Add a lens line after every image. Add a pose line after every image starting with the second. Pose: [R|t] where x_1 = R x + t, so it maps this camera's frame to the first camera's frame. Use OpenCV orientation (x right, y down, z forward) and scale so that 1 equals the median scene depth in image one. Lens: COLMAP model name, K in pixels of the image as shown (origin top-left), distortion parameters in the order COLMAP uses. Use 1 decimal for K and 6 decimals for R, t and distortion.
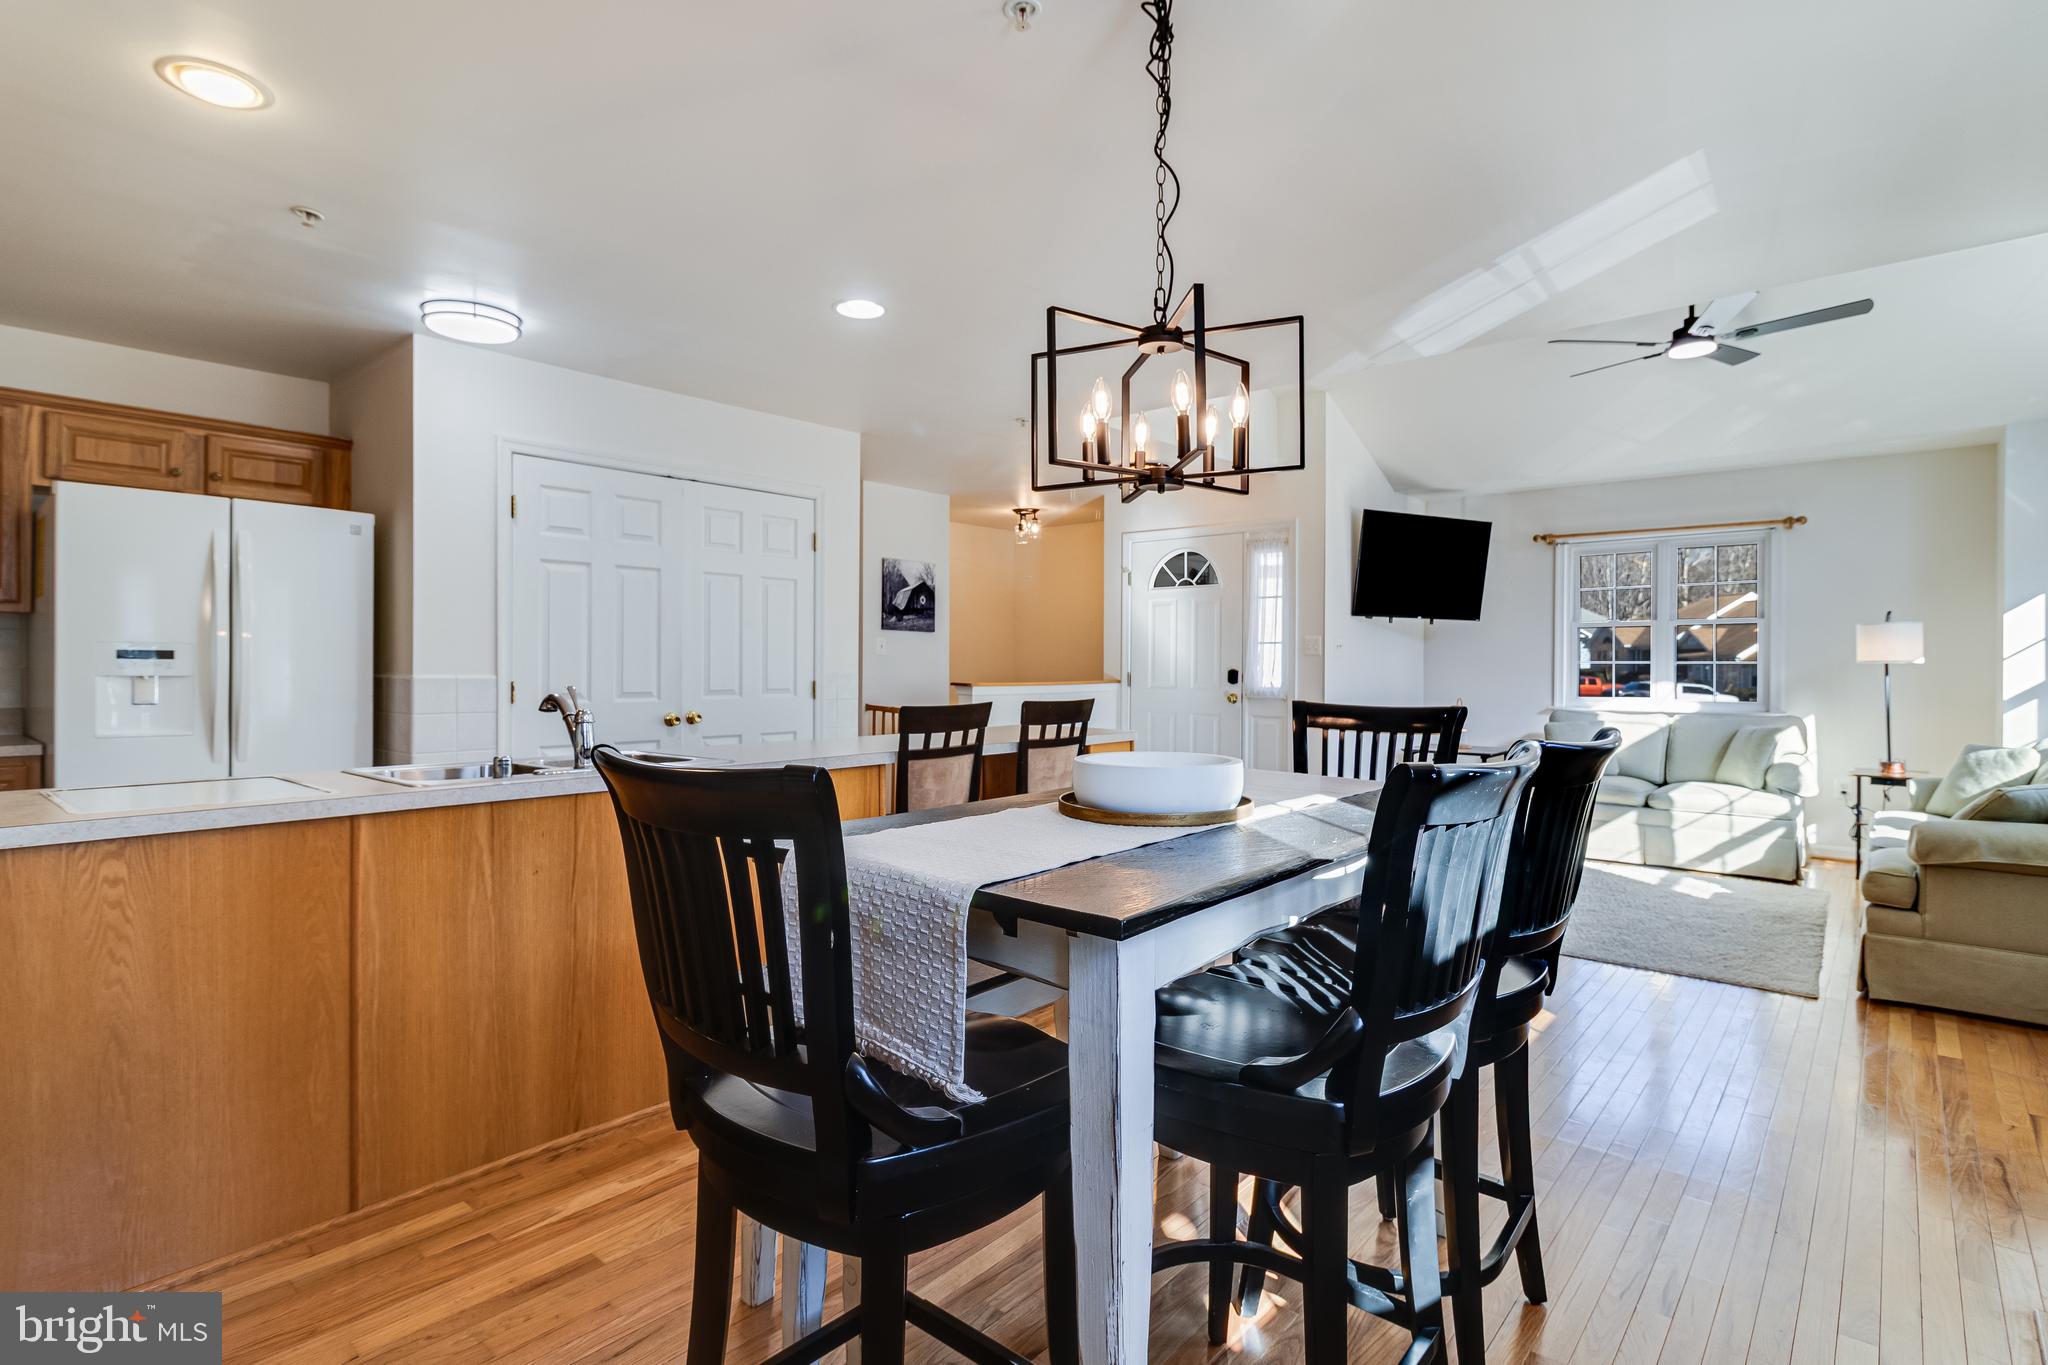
lens RADIAL K [[1004.4, 0, 1030.1], [0, 1004.4, 667.5], [0, 0, 1]] dist [0.000923, -0.000020]
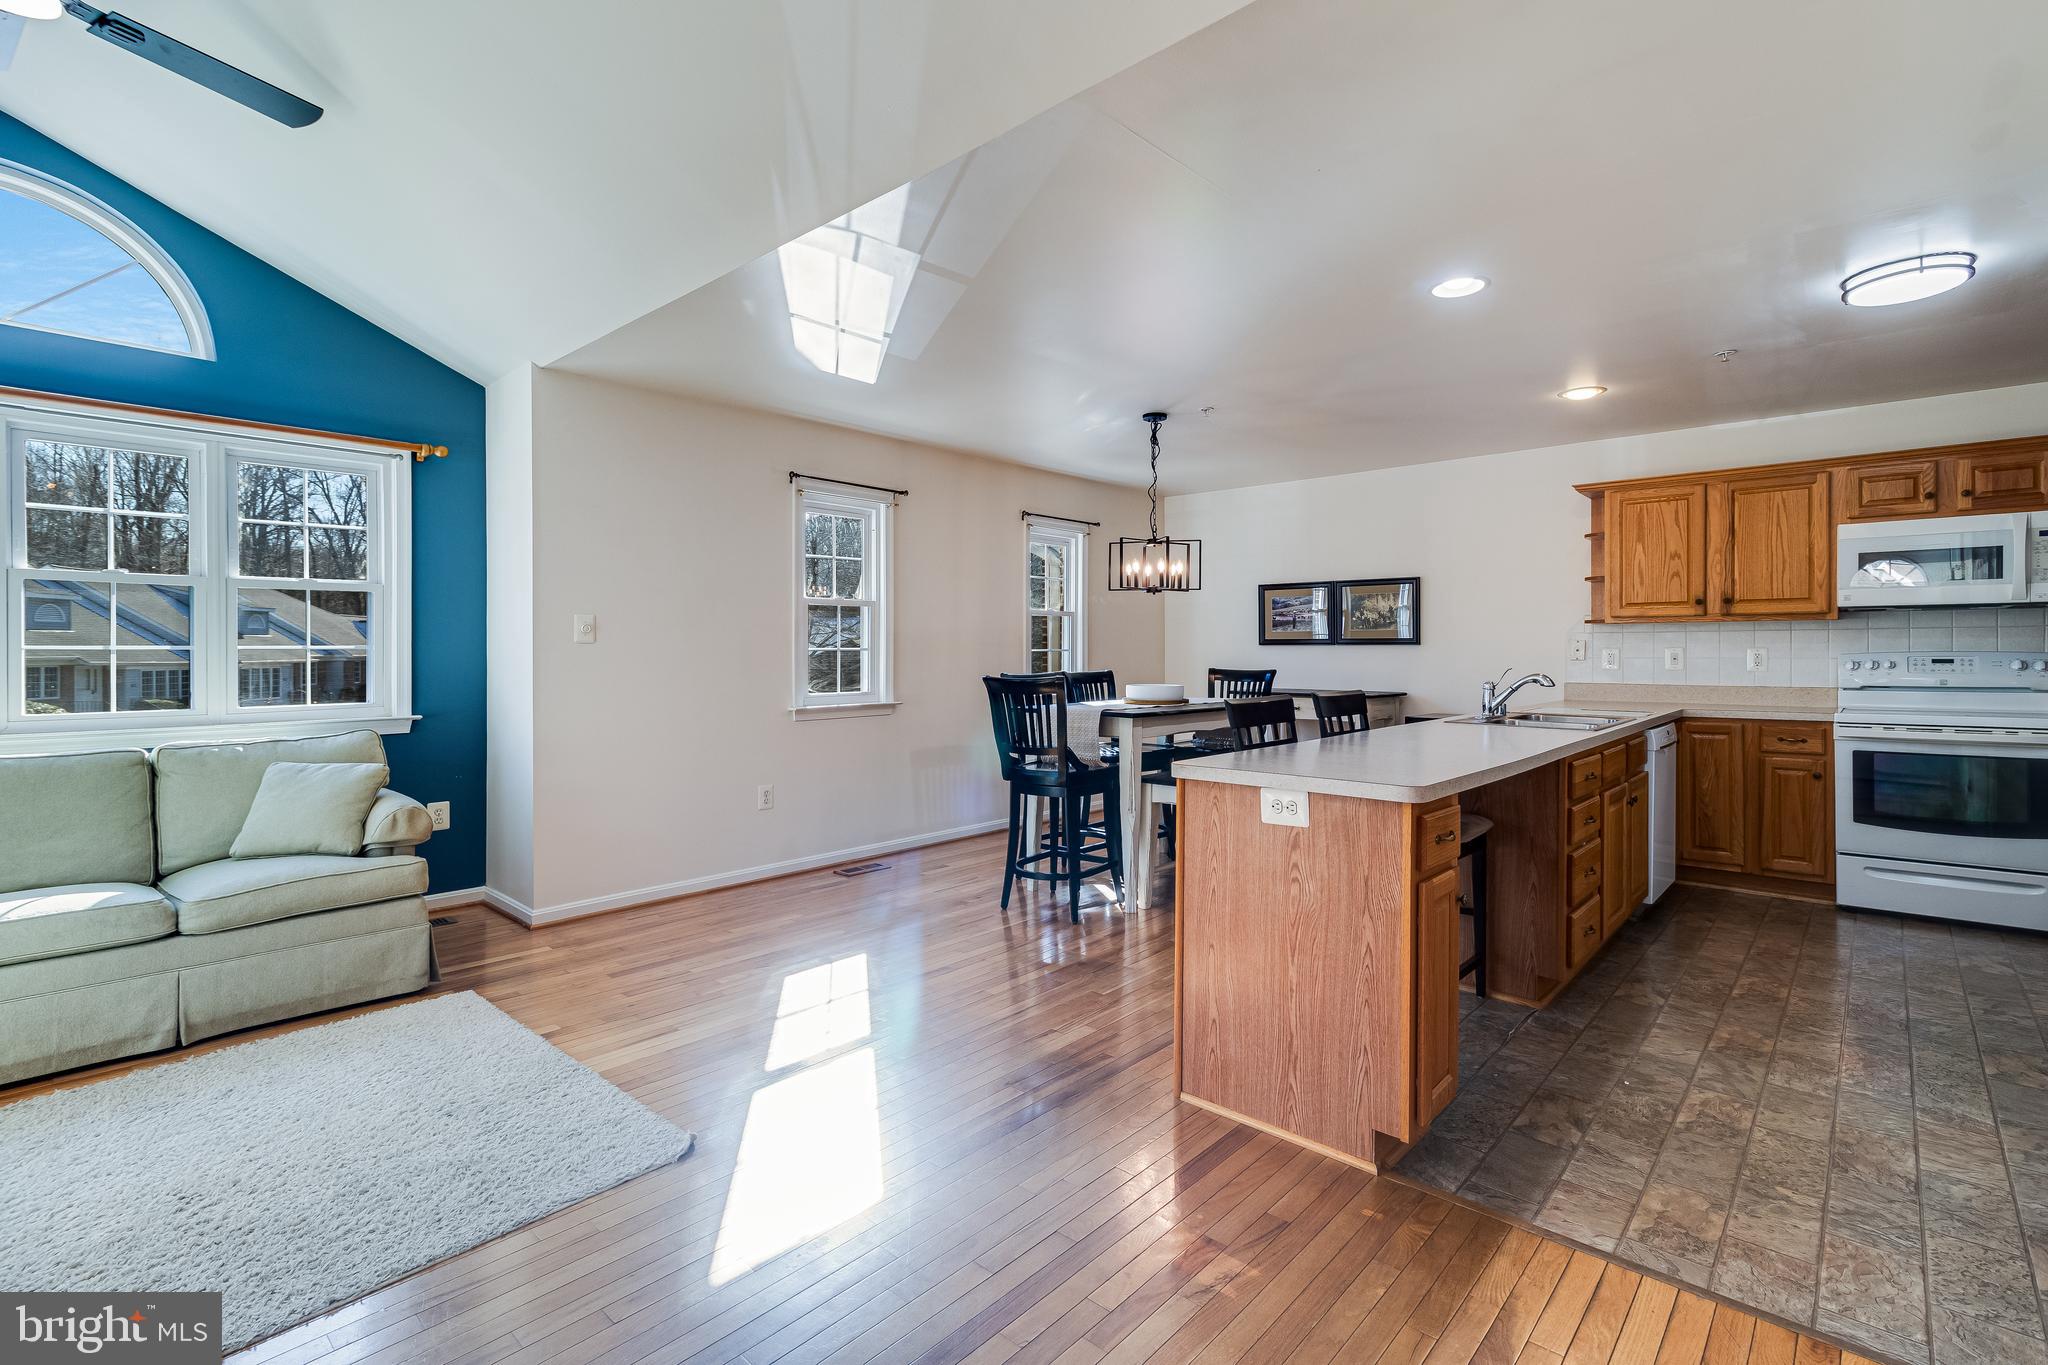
lens RADIAL K [[942.6, 0, 1029.0], [0, 942.6, 648.7], [0, 0, 1]] dist [0.004100, 0.000553]
pose [[-0.999755, -0.003778, 0.021789, 0.179481], [-0.003707, 0.999988, 0.003326, -0.009182], [-0.021802, 0.003244, -0.999757, 1.552483]]
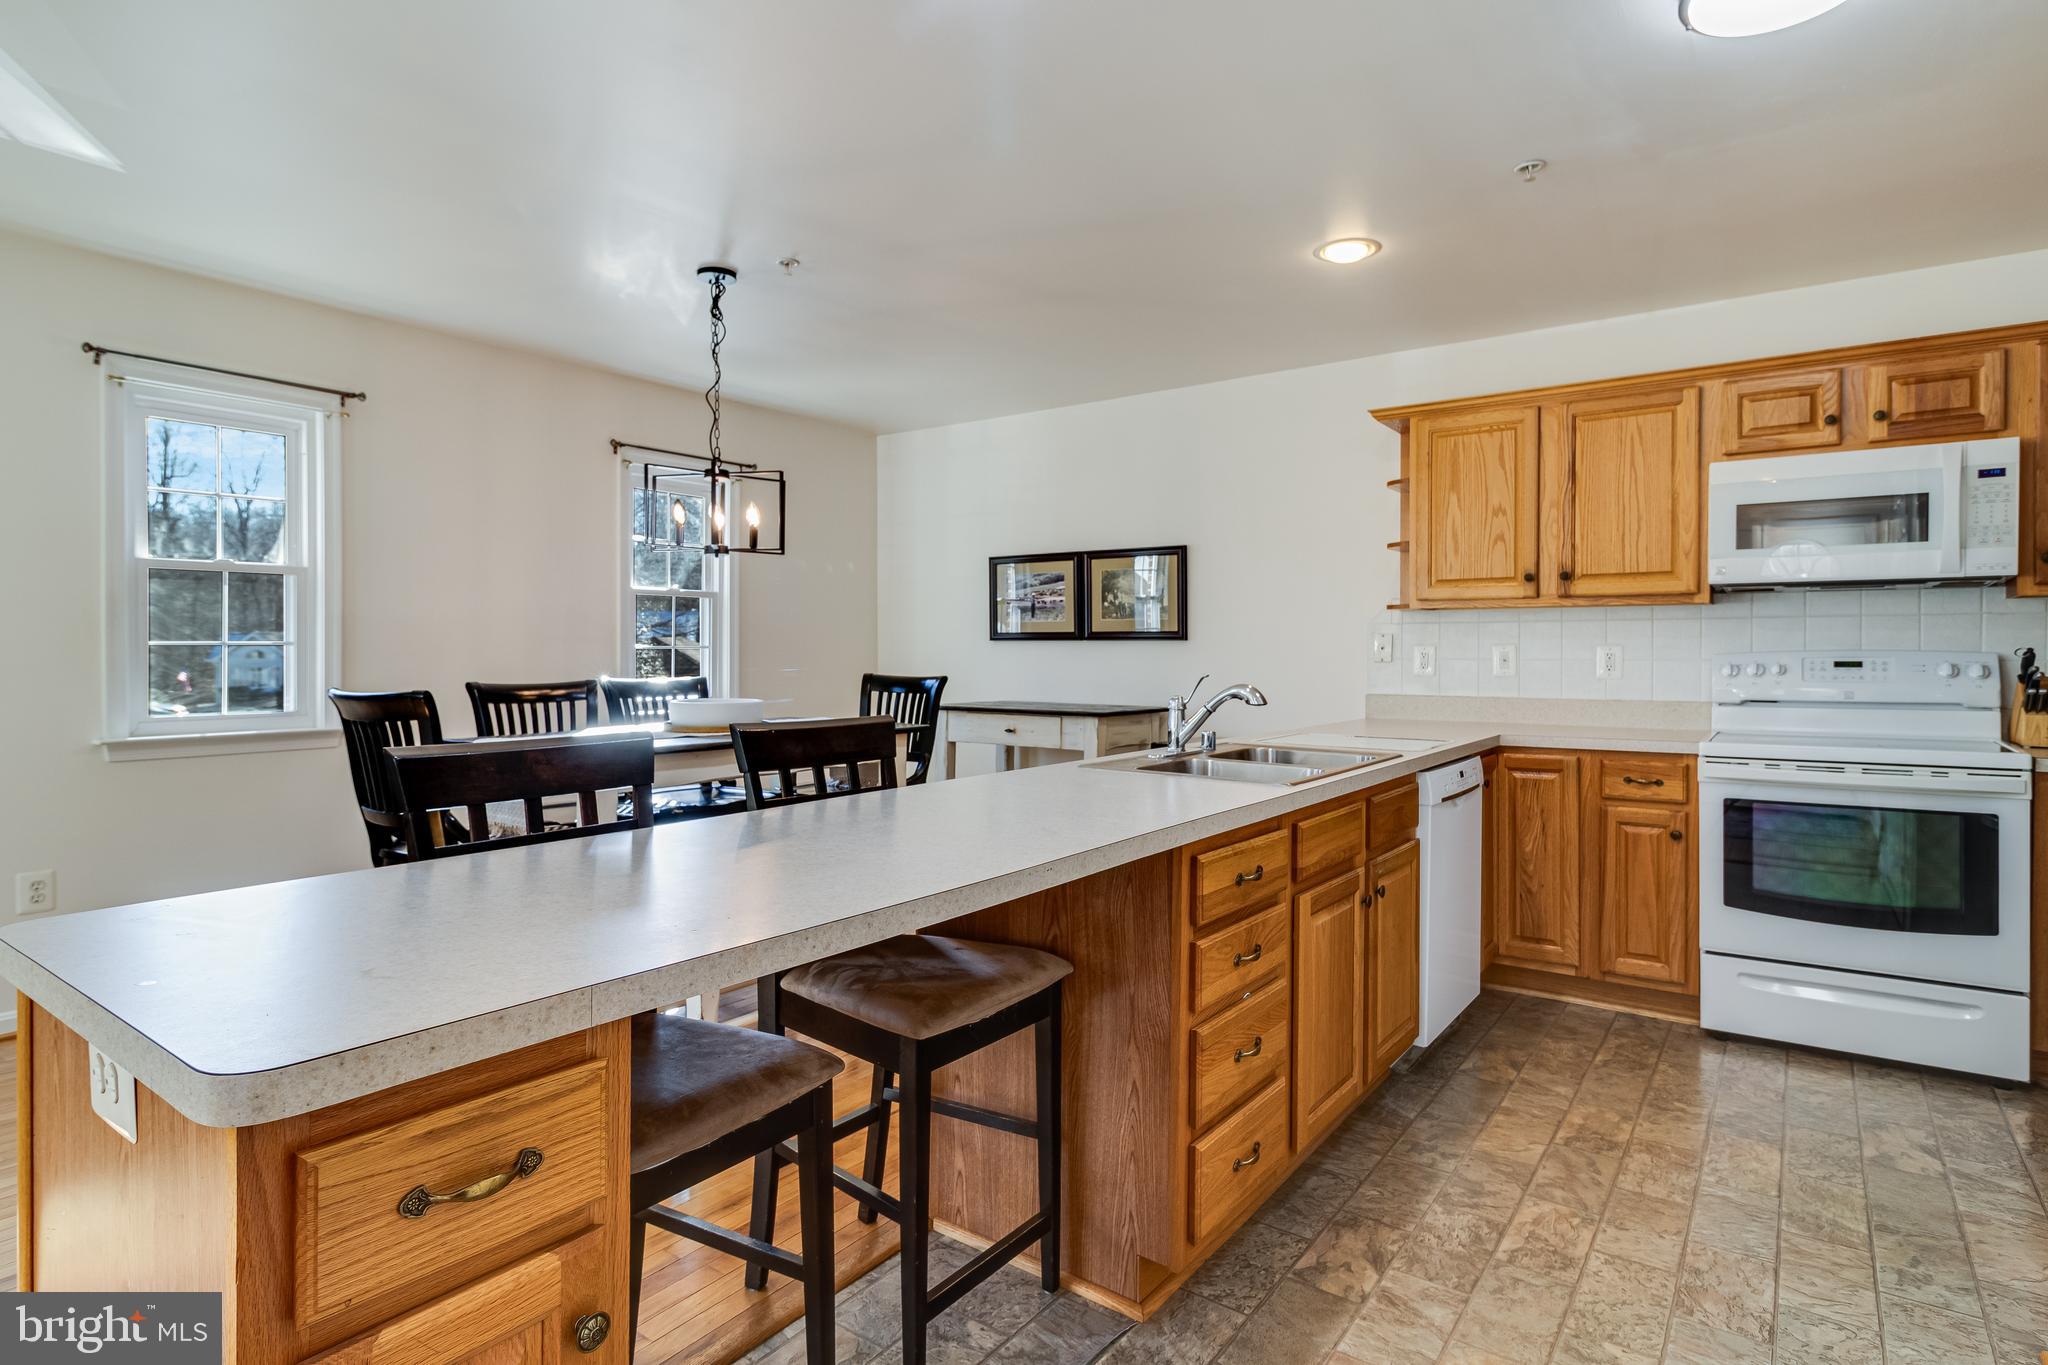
lens RADIAL K [[1069.1, 0, 1028.3], [0, 1069.1, 655.8], [0, 0, 1]] dist [0.002516, -0.001103]
pose [[-0.996355, -0.006123, -0.085083, -0.113464], [-0.006901, 0.999937, 0.008852, -0.005100], [0.085023, 0.009407, -0.996335, 1.246412]]
